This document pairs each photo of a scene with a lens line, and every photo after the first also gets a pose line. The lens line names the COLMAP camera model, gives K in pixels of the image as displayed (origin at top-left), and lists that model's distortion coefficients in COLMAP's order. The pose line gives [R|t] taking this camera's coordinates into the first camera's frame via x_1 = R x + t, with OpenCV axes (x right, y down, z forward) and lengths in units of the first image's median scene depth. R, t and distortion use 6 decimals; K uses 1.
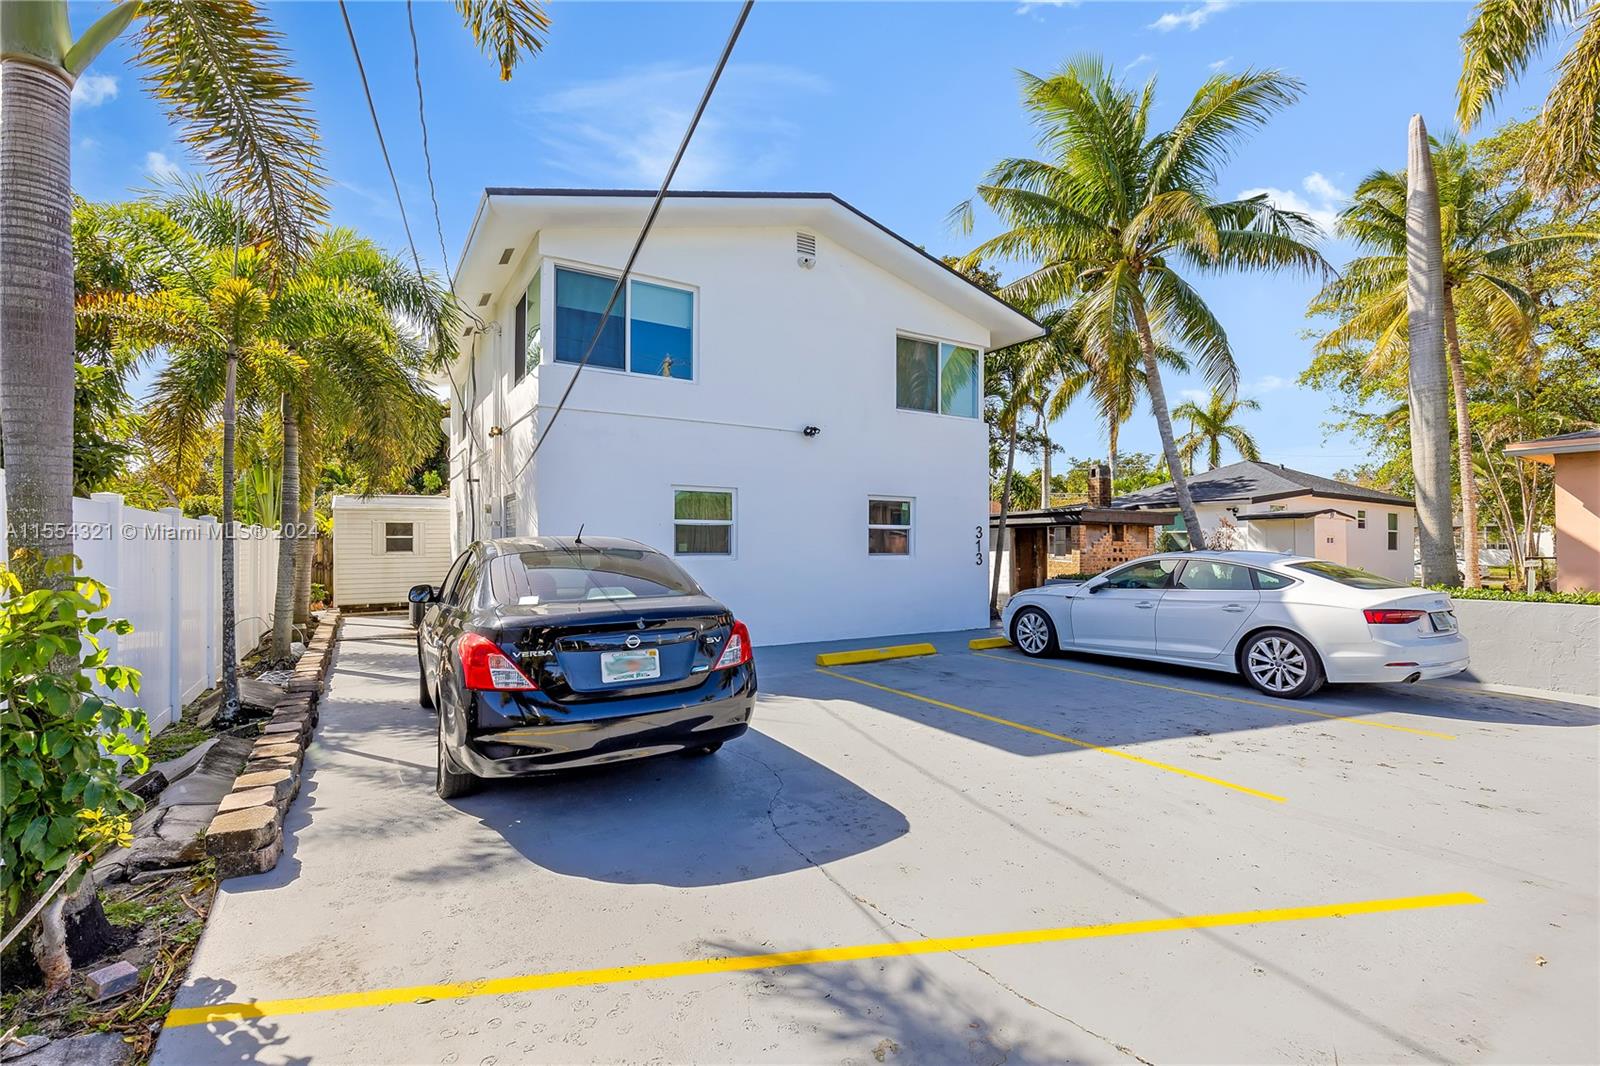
lens RADIAL K [[686.4, 0, 791.3], [0, 686.4, 537.2], [0, 0, 1]] dist [0.002871, 0.000449]
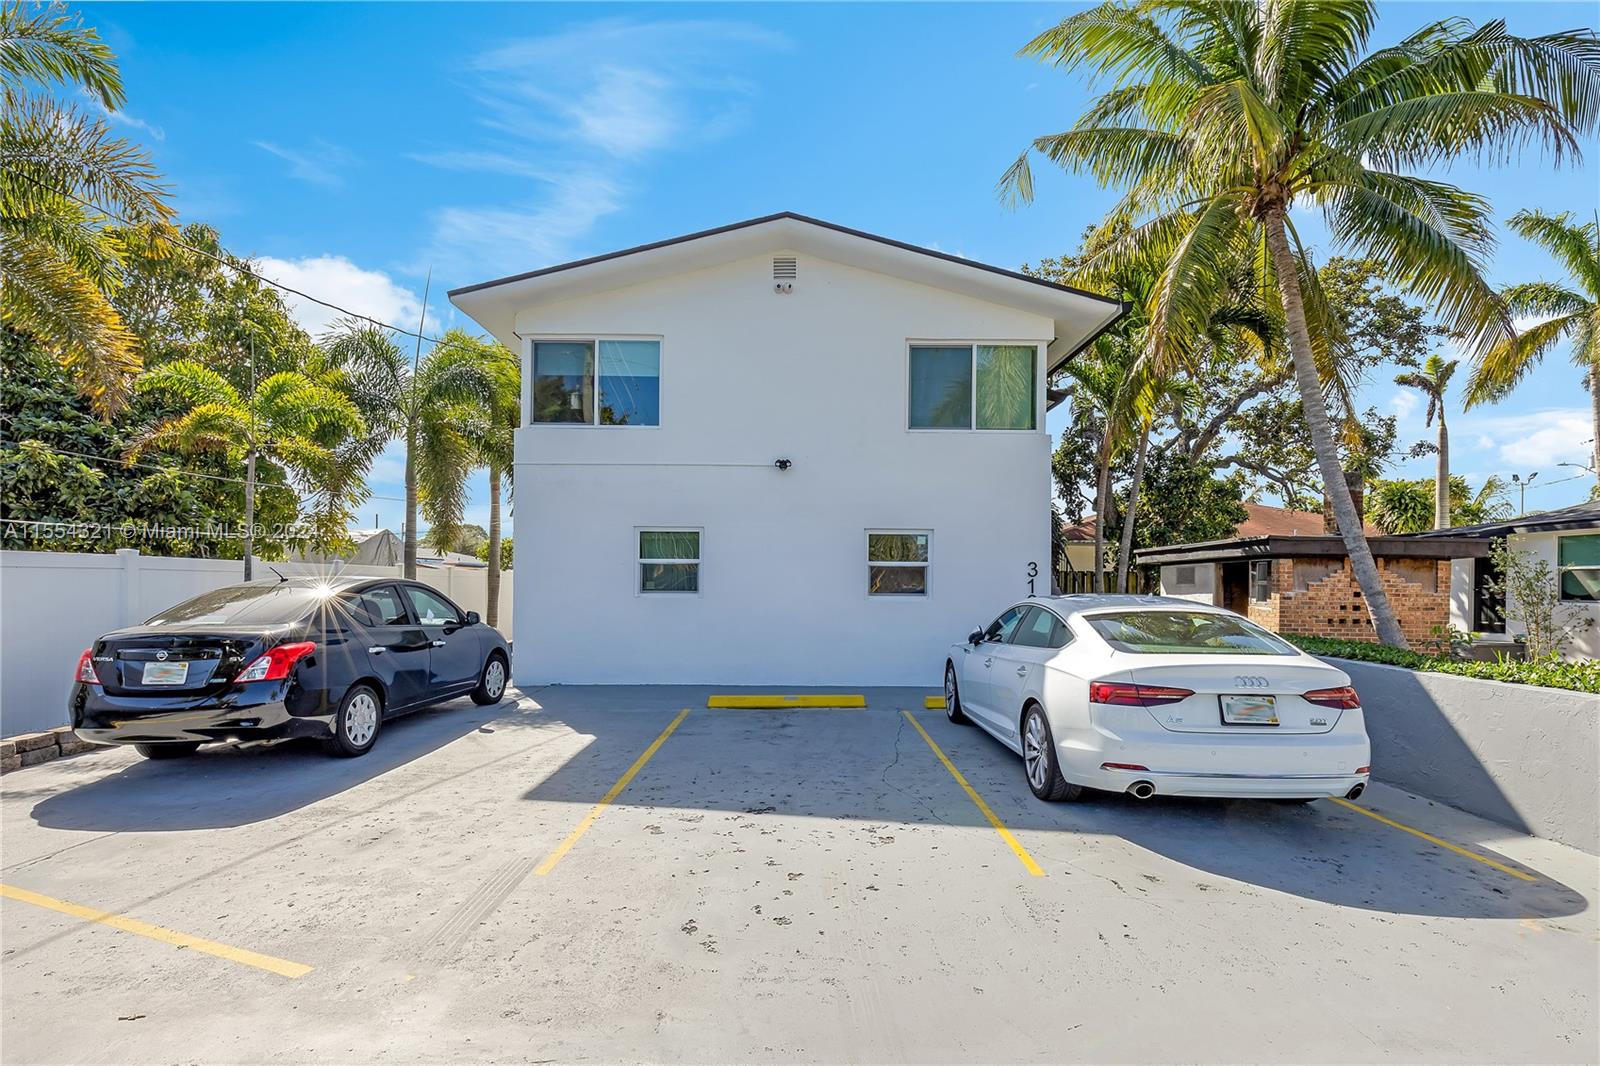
lens RADIAL K [[726.6, 0, 786.4], [0, 726.6, 574.4], [0, 0, 1]] dist [0.006033, -0.000012]
pose [[0.869525, -0.001944, -0.493884, 0.489364], [0.001072, 0.999997, -0.002048, 0.000206], [0.493887, 0.001251, 0.869525, 0.116284]]
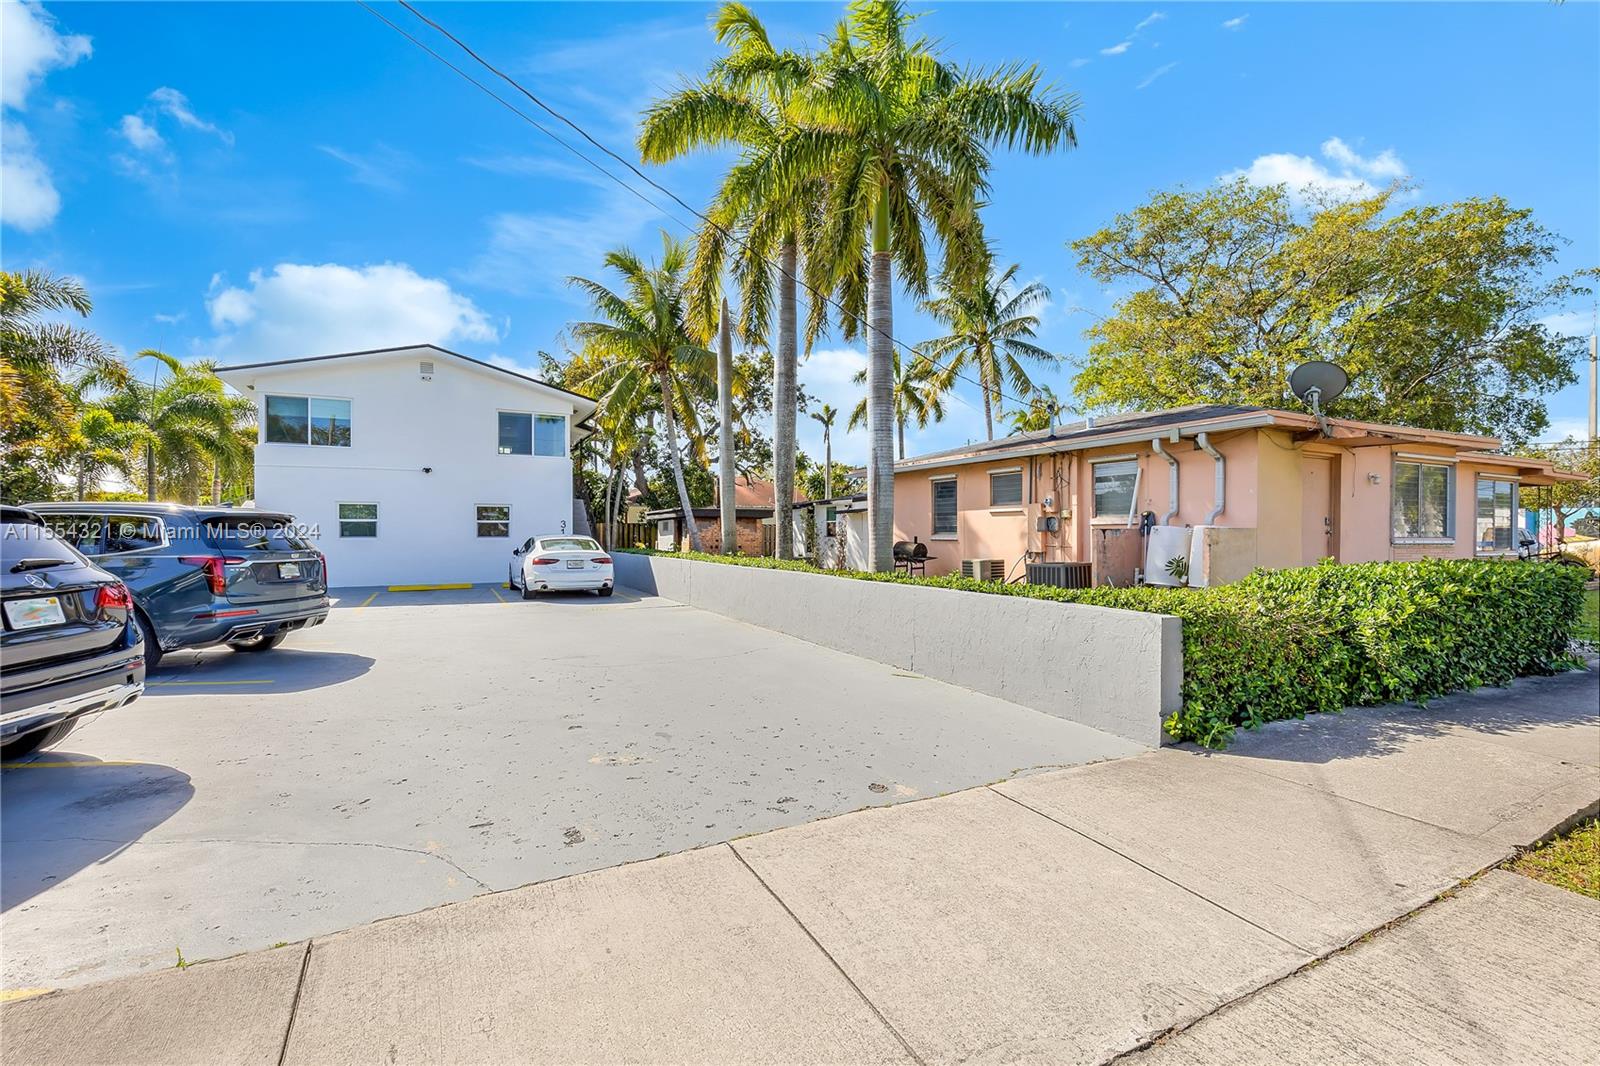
lens RADIAL K [[778.7, 0, 842.9], [0, 778.7, 535.0], [0, 0, 1]] dist [-0.001311, -0.002420]
pose [[0.999911, -0.005048, -0.012322, 1.080163], [0.005225, 0.999882, 0.014434, -0.004900], [0.012247, -0.014497, 0.999820, -0.996485]]
